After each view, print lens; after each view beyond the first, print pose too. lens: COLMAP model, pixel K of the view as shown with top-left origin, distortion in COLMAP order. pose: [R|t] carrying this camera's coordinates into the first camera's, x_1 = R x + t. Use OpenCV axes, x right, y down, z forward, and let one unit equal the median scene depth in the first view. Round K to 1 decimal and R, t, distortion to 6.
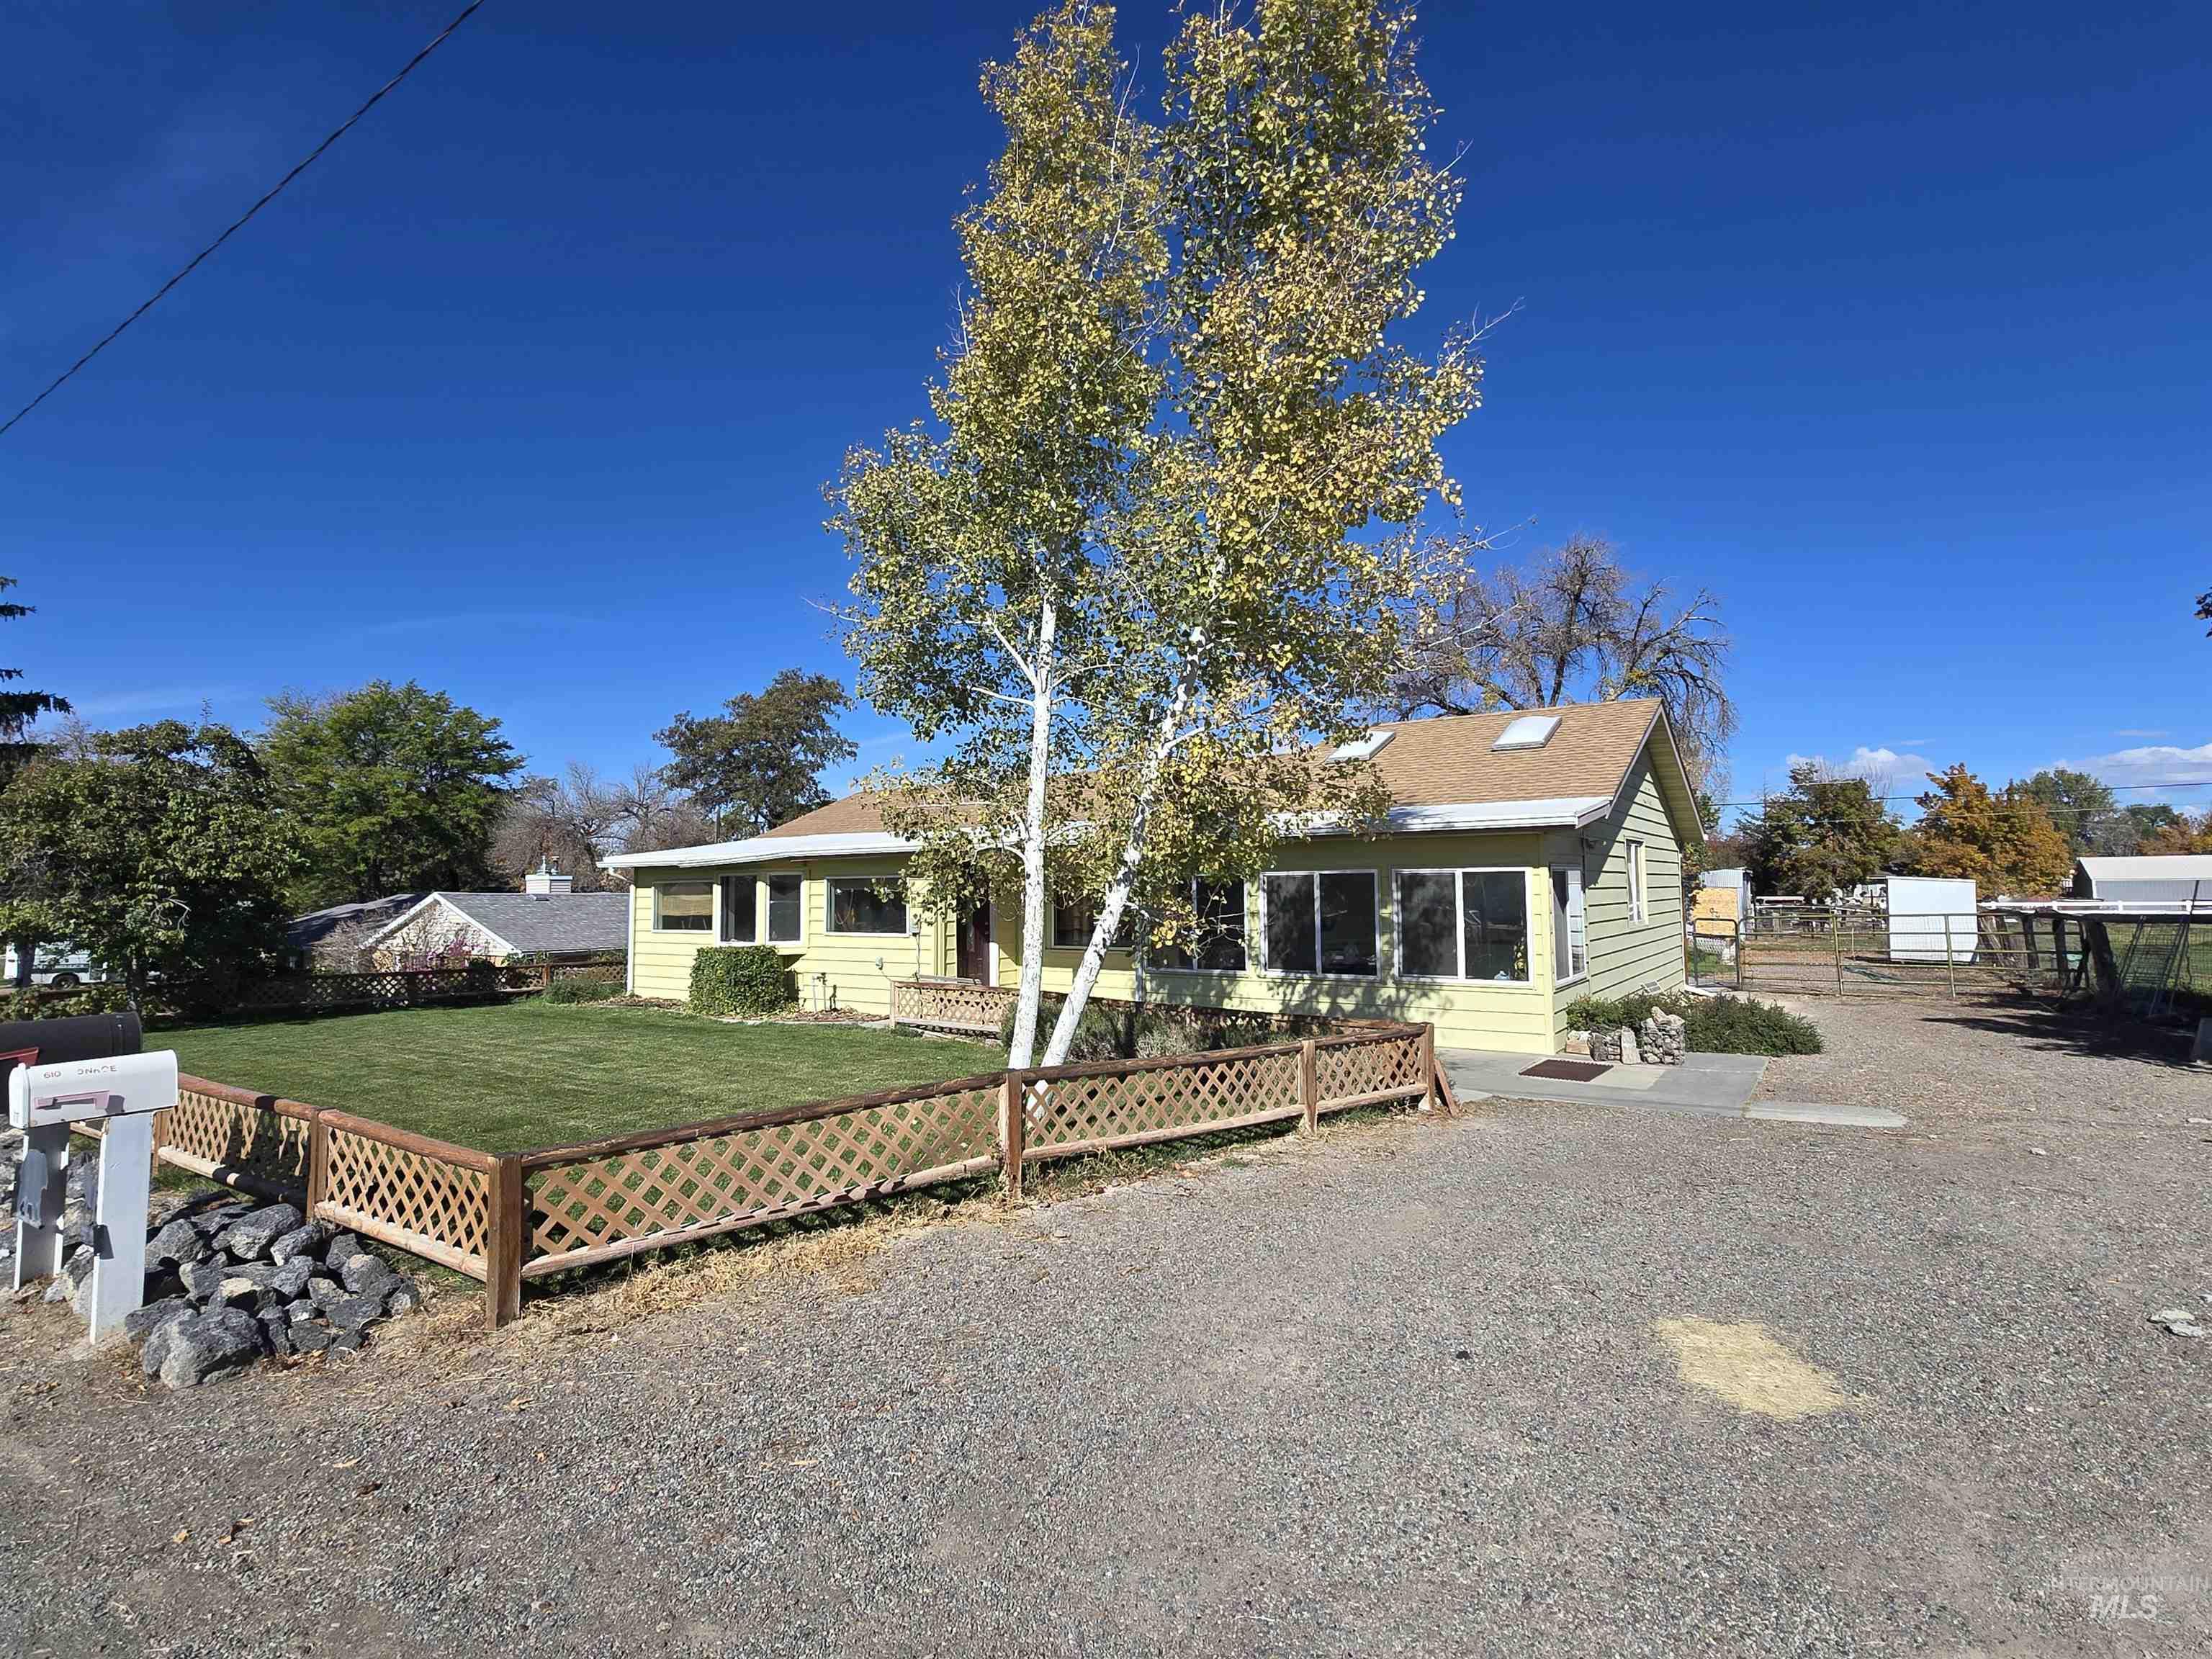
lens RADIAL K [[1084.7, 0, 1099.7], [0, 1084.7, 813.3], [0, 0, 1]] dist [0.000152, 0.000710]
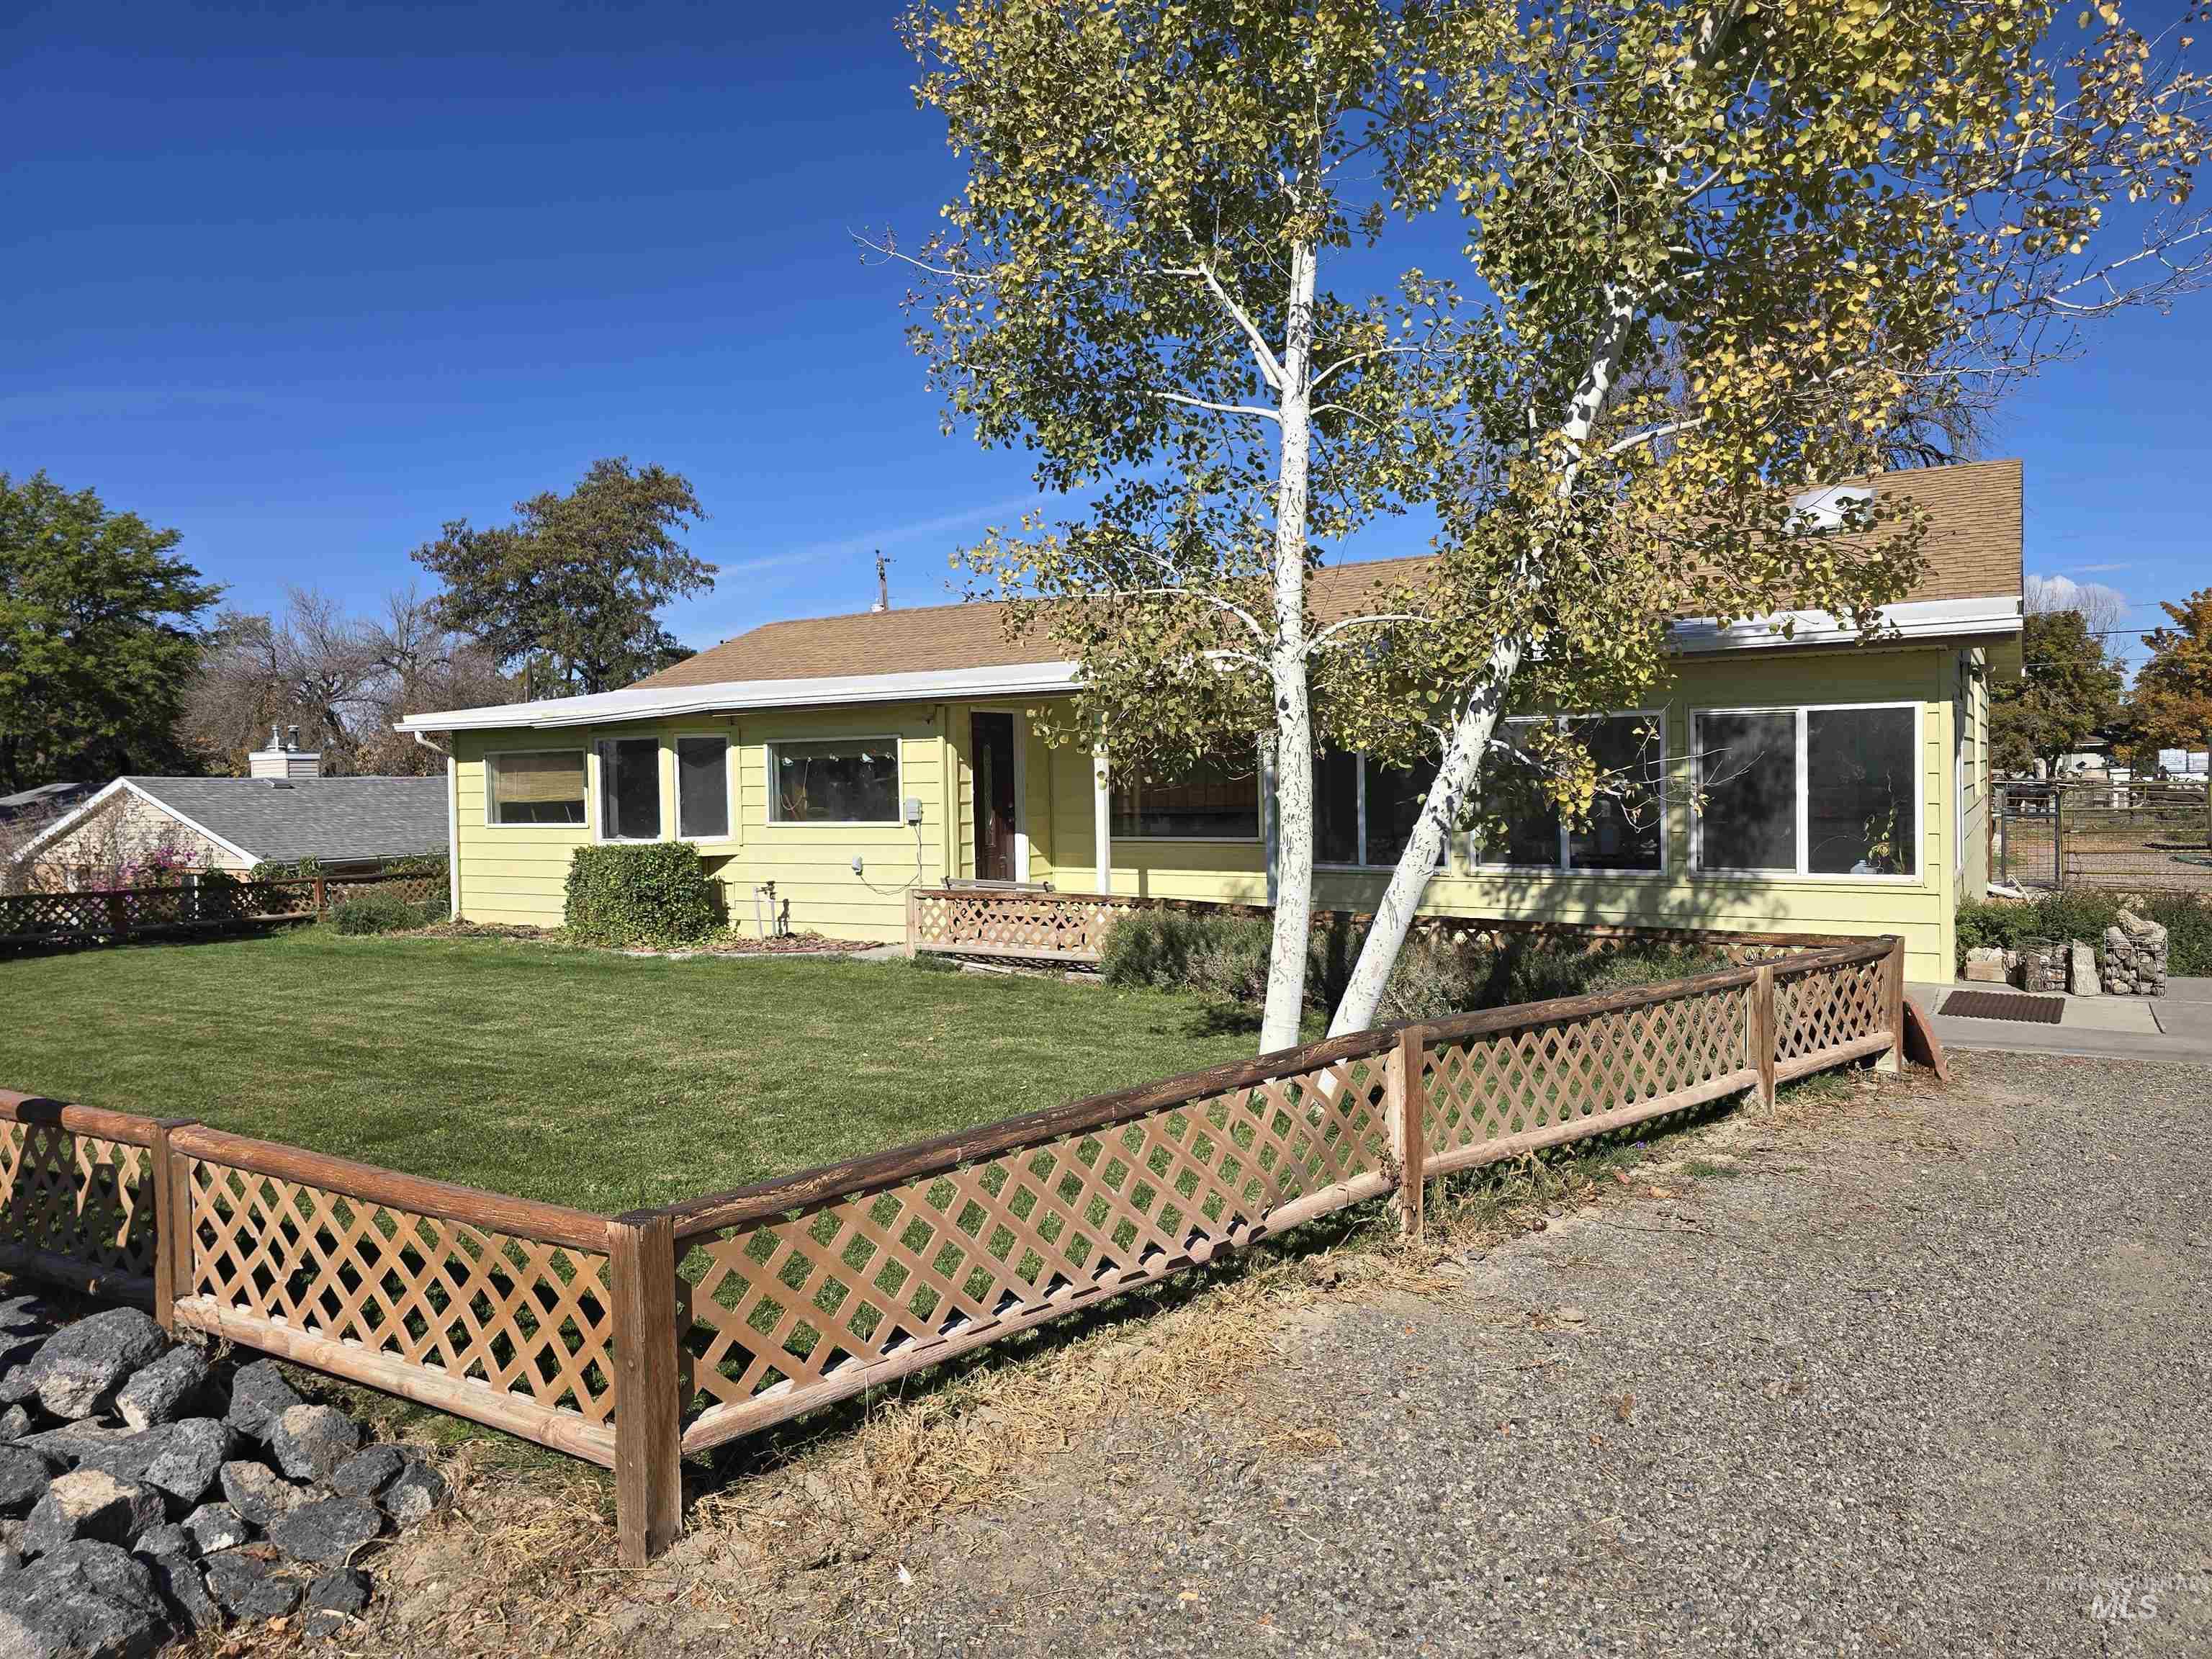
lens RADIAL K [[1459.8, 0, 1095.6], [0, 1459.8, 811.8], [0, 0, 1]] dist [0.058470, -0.054062]
pose [[0.998631, -0.011586, 0.051000, -0.137109], [0.006660, 0.995386, 0.095722, 0.025424], [-0.051874, -0.095251, 0.994101, 0.125654]]
